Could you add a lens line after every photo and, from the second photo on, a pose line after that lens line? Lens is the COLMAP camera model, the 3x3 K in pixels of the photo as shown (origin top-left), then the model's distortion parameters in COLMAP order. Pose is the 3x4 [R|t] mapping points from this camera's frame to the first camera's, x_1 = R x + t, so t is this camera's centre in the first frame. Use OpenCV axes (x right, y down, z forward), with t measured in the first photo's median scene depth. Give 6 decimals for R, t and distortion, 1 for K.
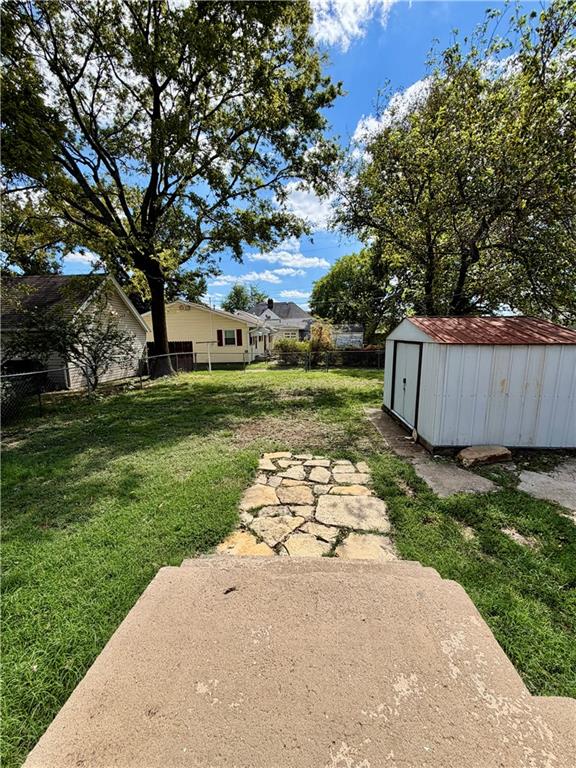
lens RADIAL K [[305.7, 0, 288.0], [0, 305.7, 384.0], [0, 0, 1]] dist [-0.000705, -0.000044]
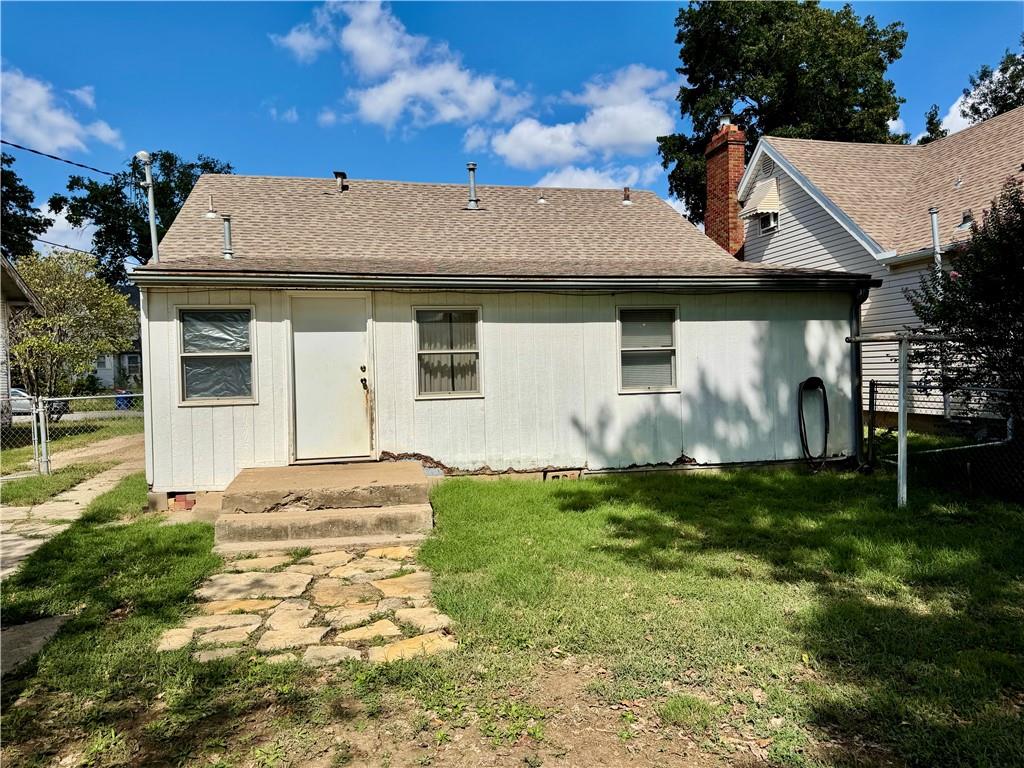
lens RADIAL K [[718.5, 0, 512.0], [0, 718.5, 384.0], [0, 0, 1]] dist [0.000747, -0.000105]
pose [[-0.953671, 0.025942, -0.299732, 0.111534], [-0.032338, 0.981664, 0.187854, -0.258363], [0.299109, 0.188844, -0.935346, 2.121061]]
